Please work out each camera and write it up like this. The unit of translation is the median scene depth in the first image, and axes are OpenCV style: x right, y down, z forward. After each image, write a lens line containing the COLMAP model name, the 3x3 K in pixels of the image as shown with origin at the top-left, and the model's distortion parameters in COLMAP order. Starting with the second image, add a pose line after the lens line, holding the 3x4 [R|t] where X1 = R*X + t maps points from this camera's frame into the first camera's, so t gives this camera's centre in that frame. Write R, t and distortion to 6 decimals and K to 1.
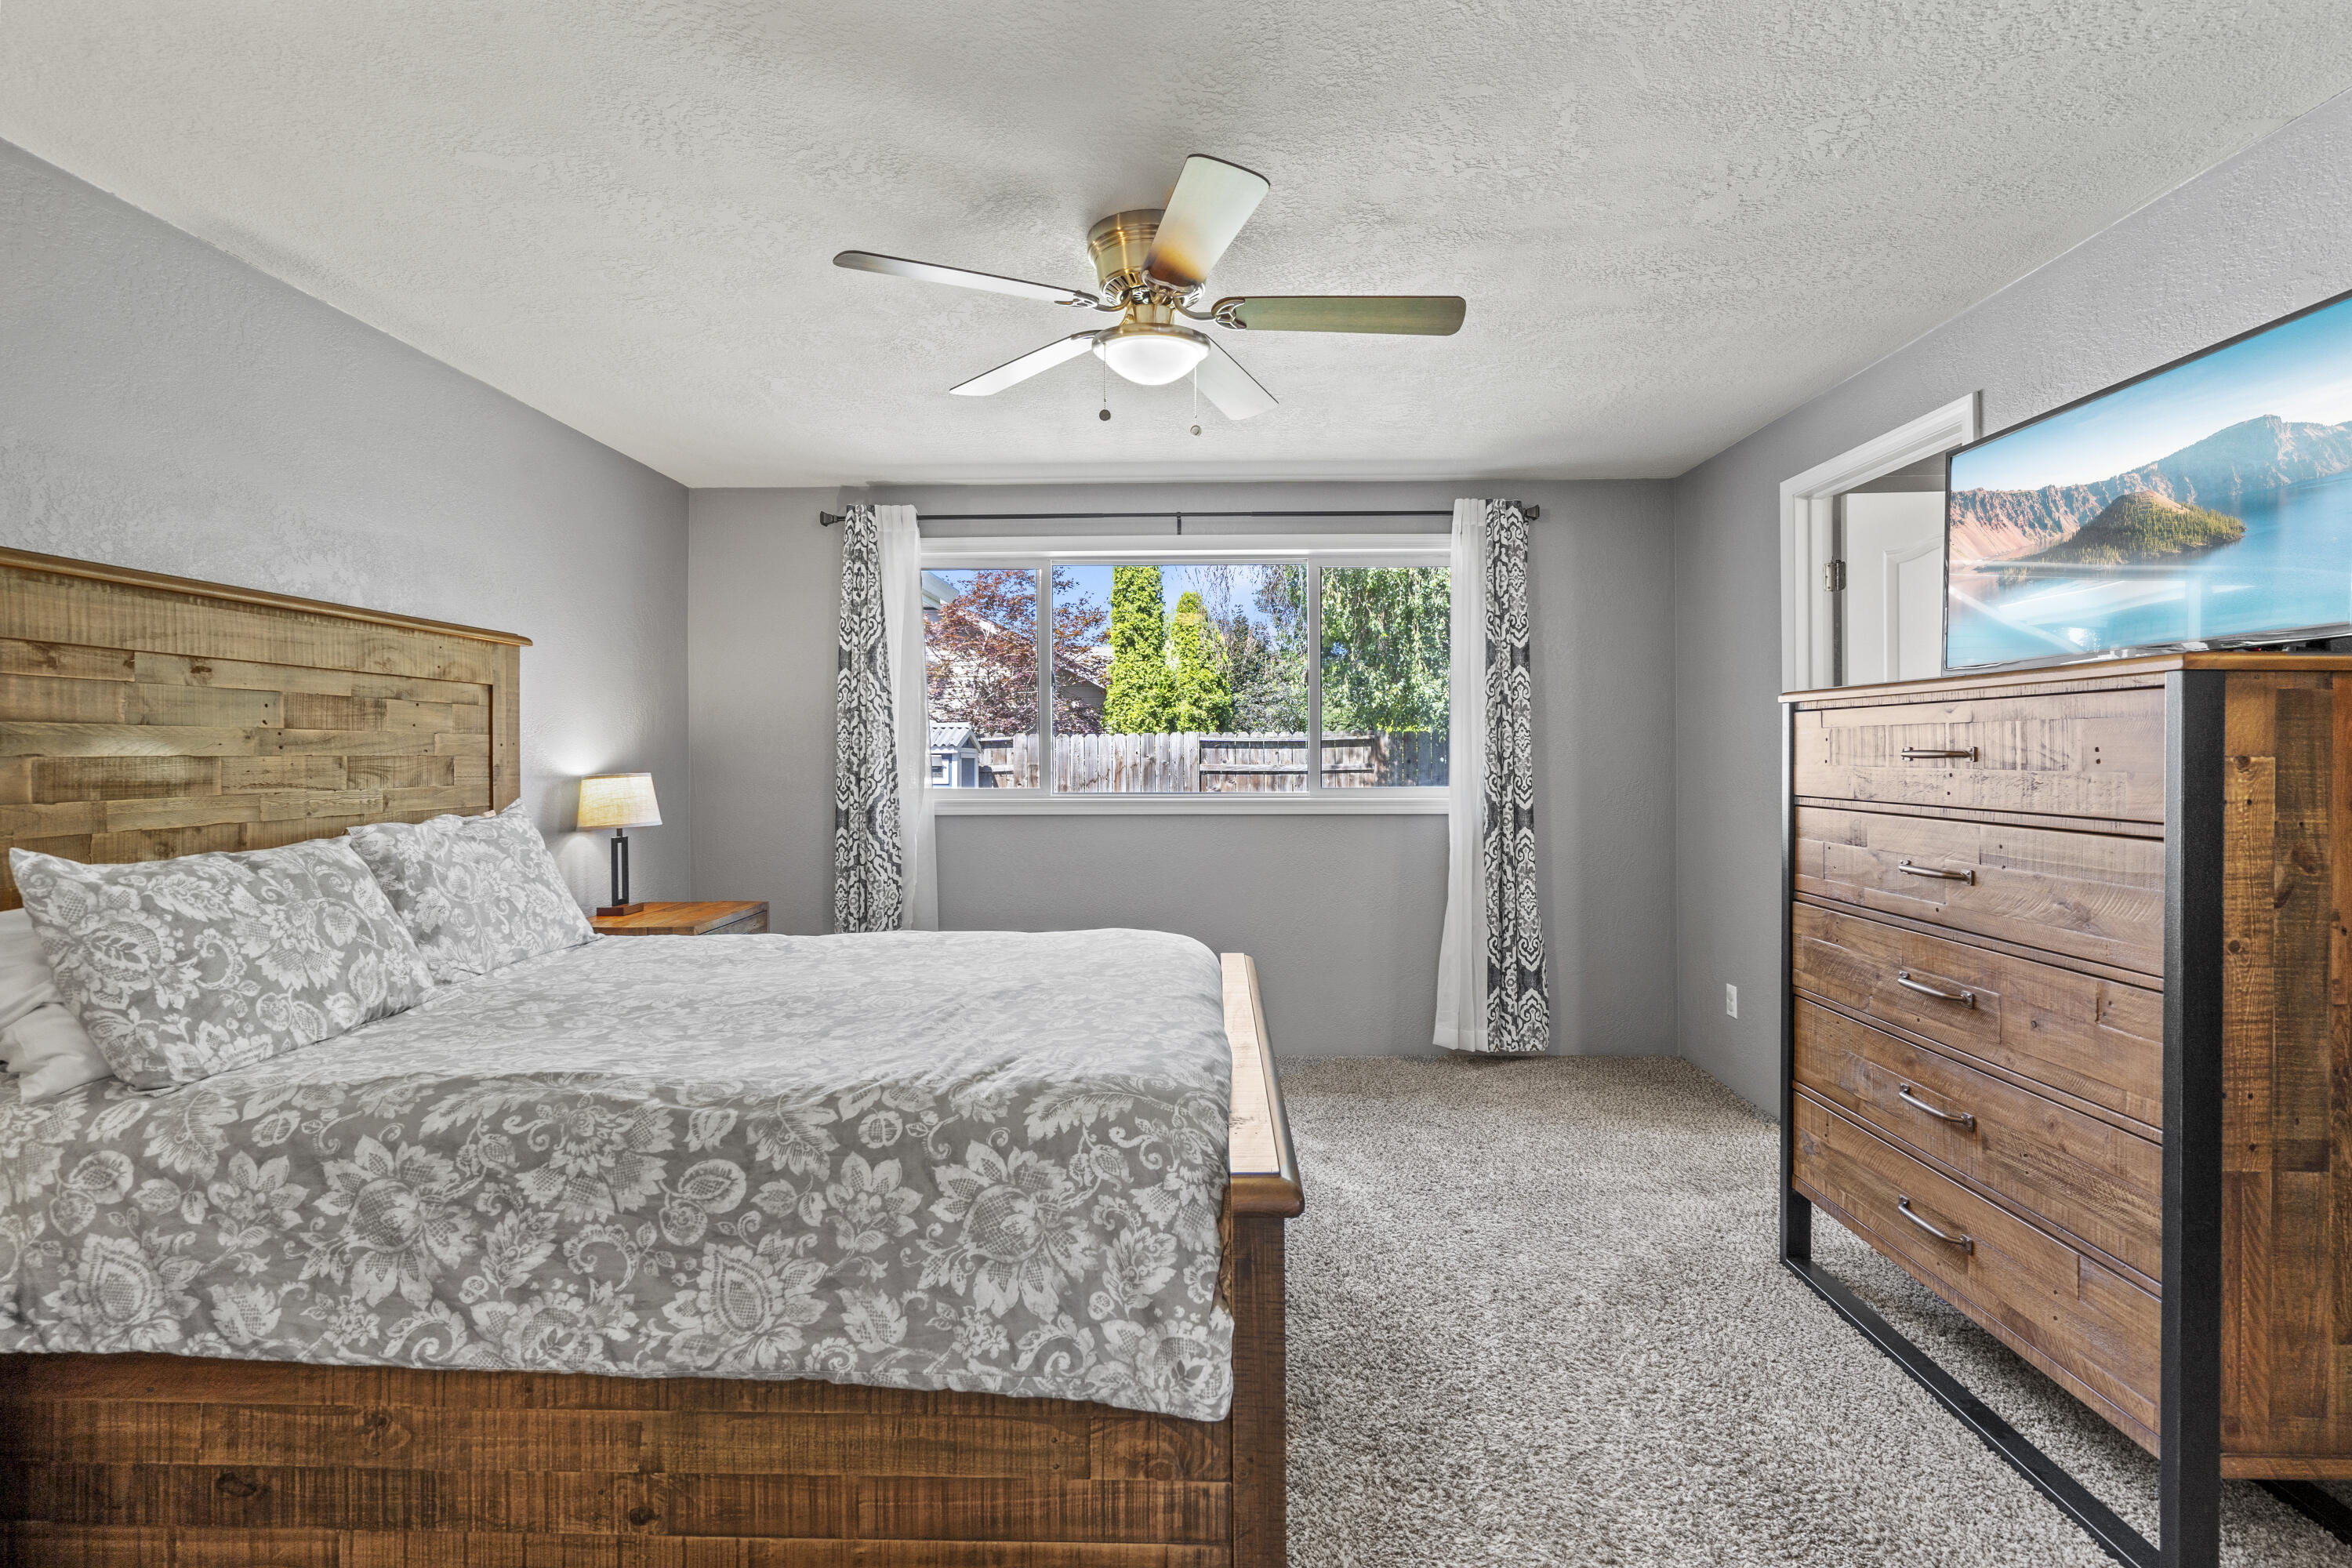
lens RADIAL K [[1080.3, 0, 1178.5], [0, 1080.3, 764.1], [0, 0, 1]] dist [-0.006343, 0.003008]
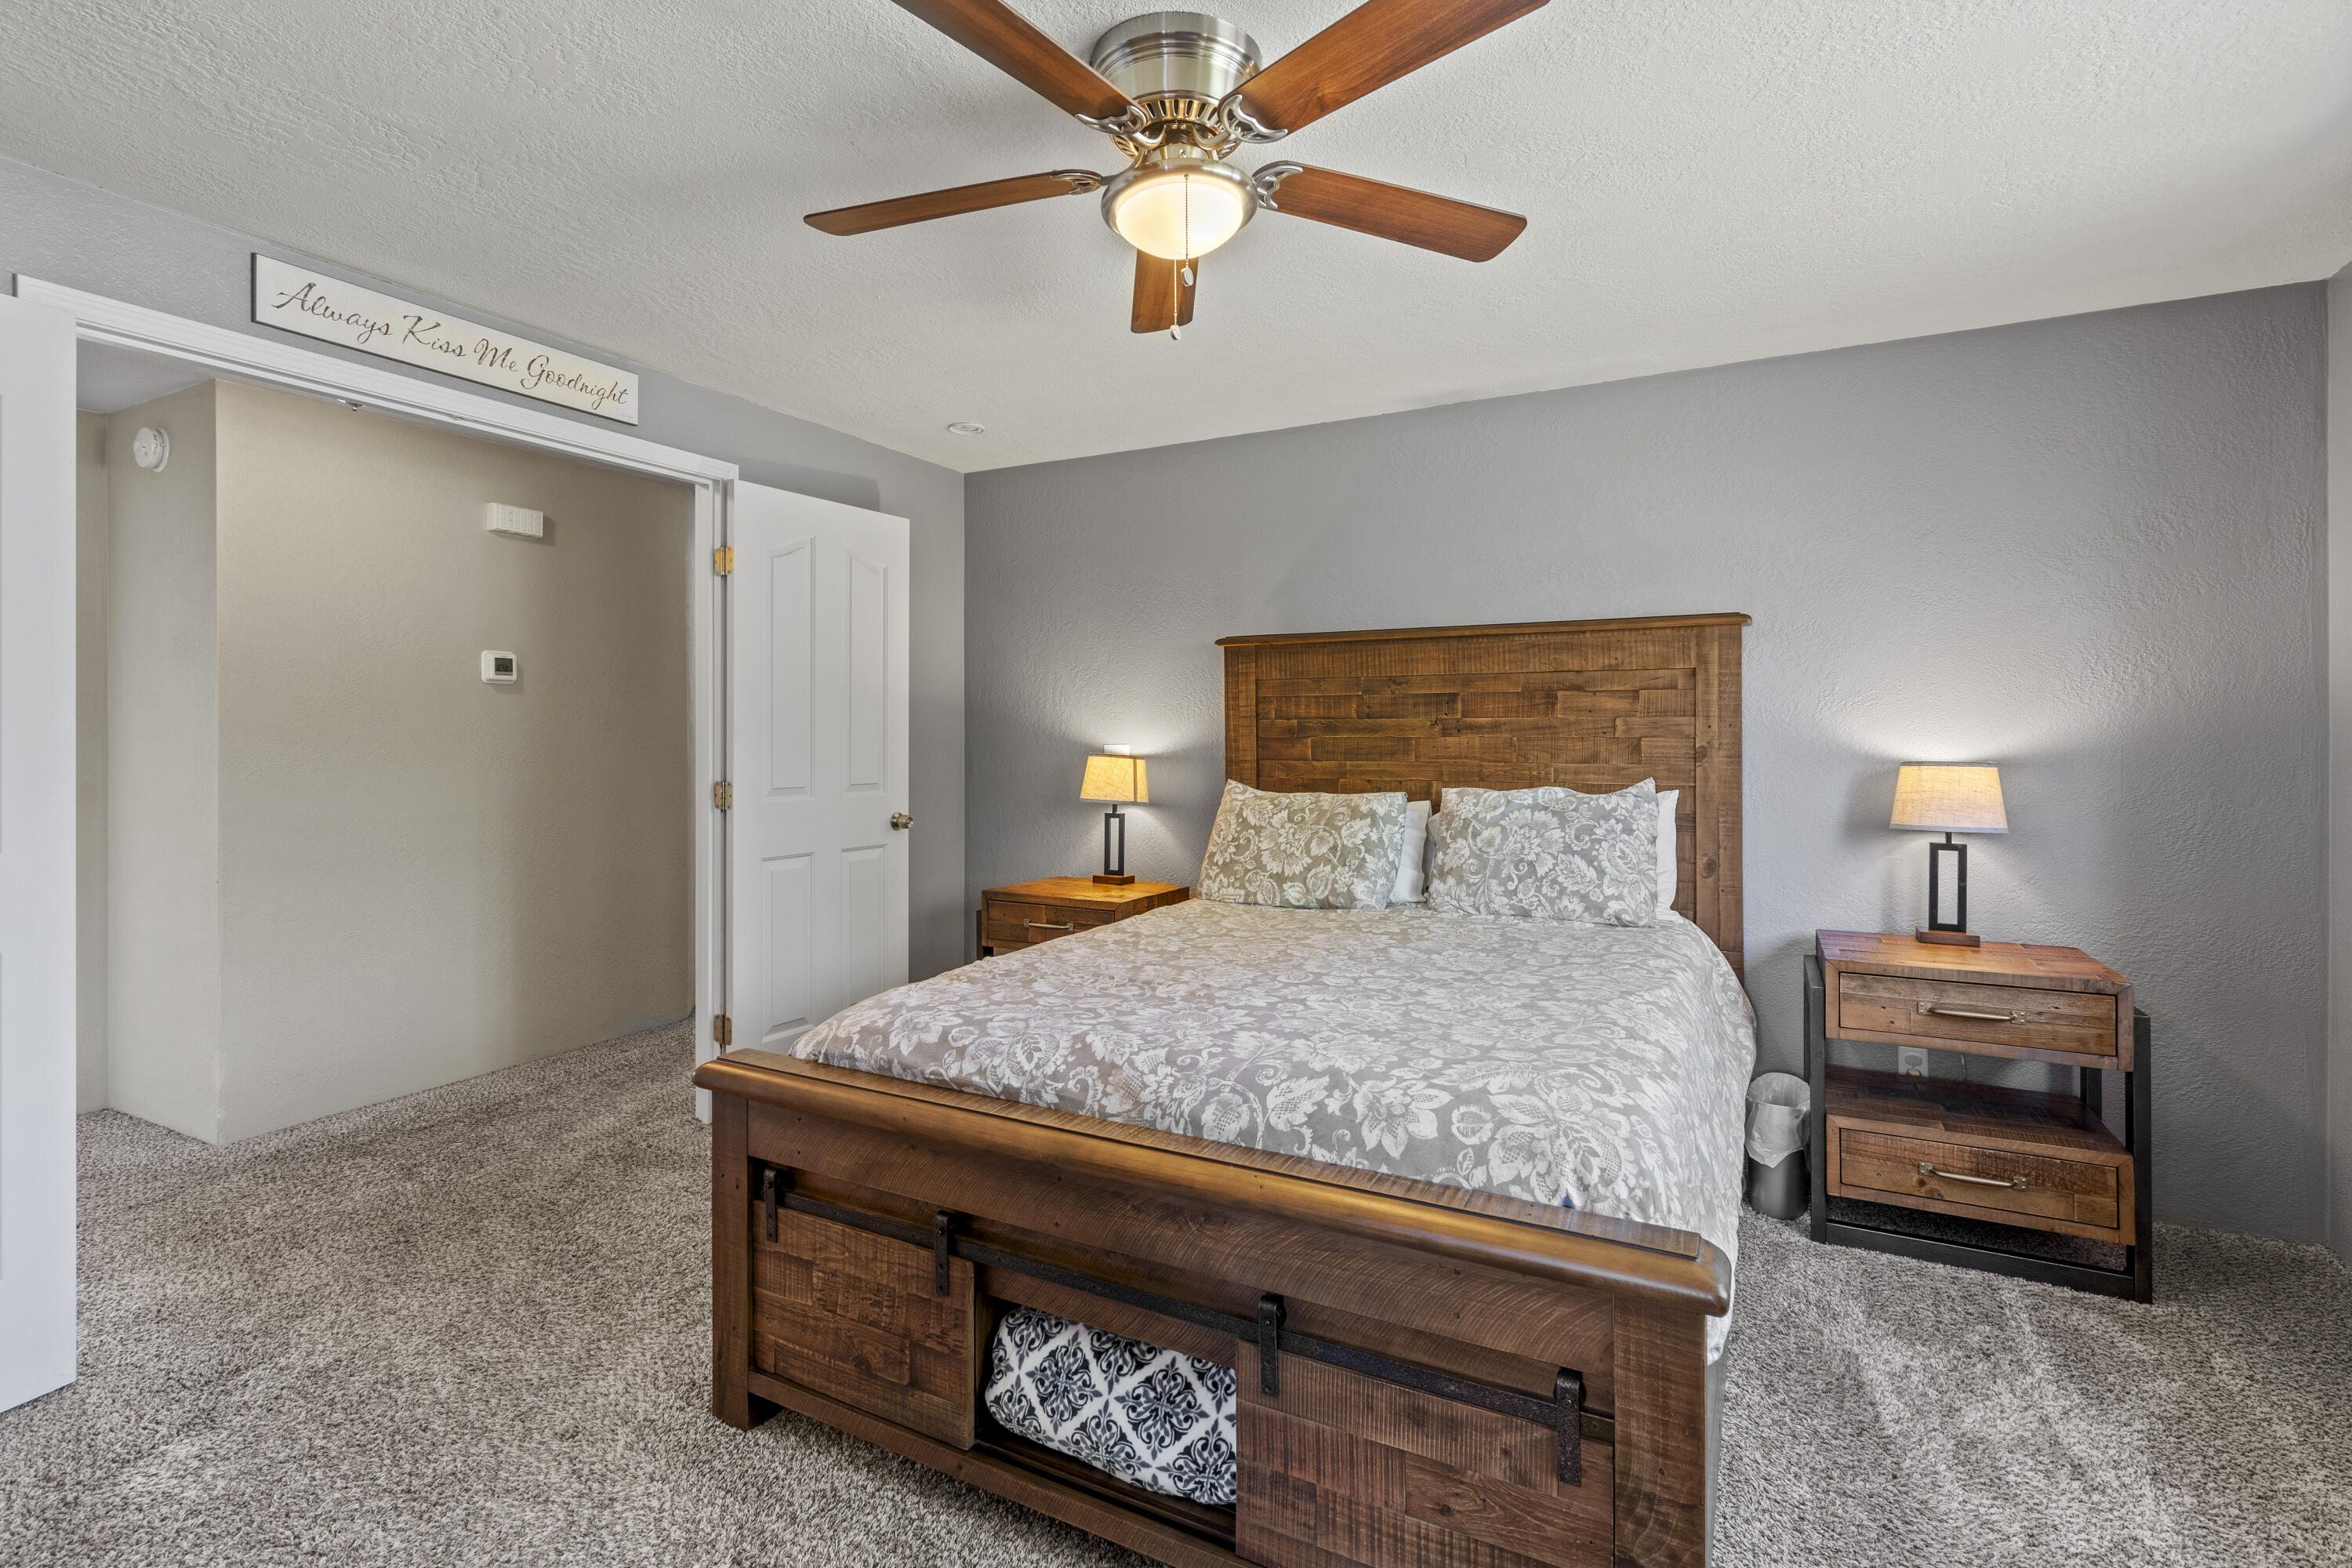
lens RADIAL K [[1080.3, 0, 1173.6], [0, 1080.3, 735.2], [0, 0, 1]] dist [-0.006343, 0.003008]
pose [[-0.450516, 0.009398, -0.892719, 0.578310], [-0.002978, 0.999923, 0.012030, -0.023706], [0.892764, 0.008078, -0.450453, 1.174743]]
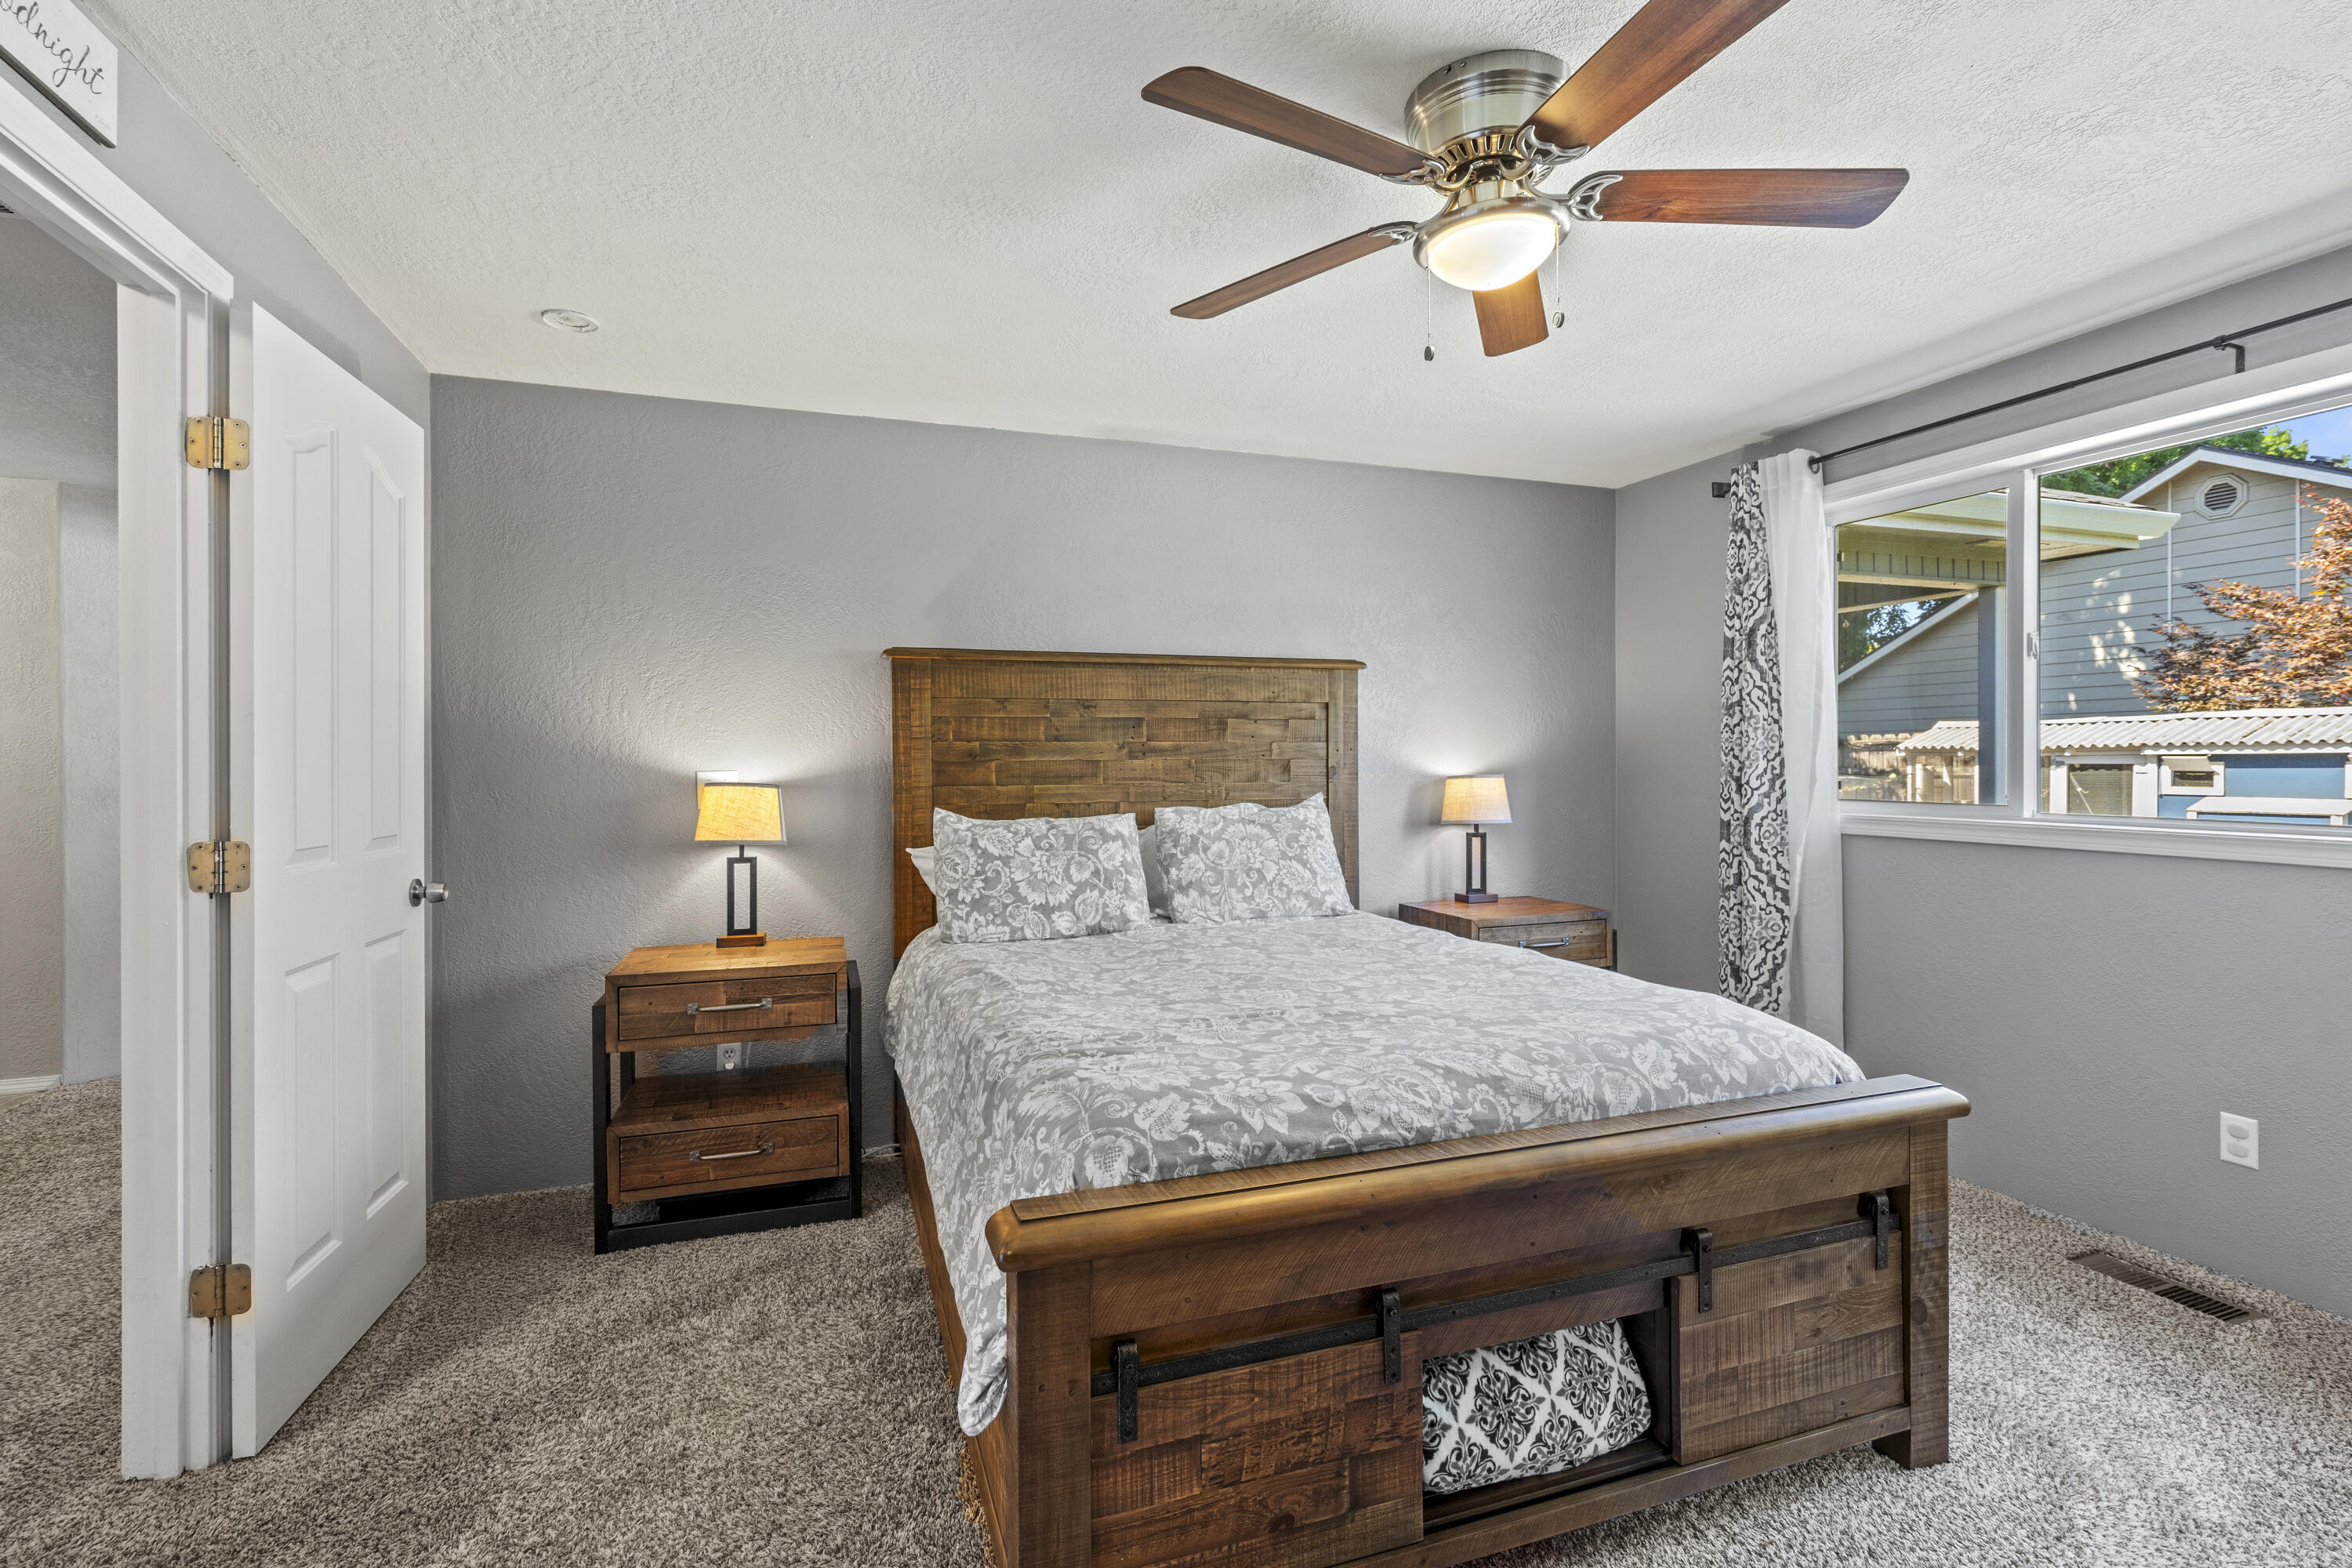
lens RADIAL K [[1080.3, 0, 1169.4], [0, 1080.3, 763.5], [0, 0, 1]] dist [-0.006343, 0.003008]
pose [[0.350364, 0.007741, -0.936582, 0.556832], [-0.005295, 0.999966, 0.006285, -0.010366], [0.936599, 0.002757, 0.350393, 0.441293]]
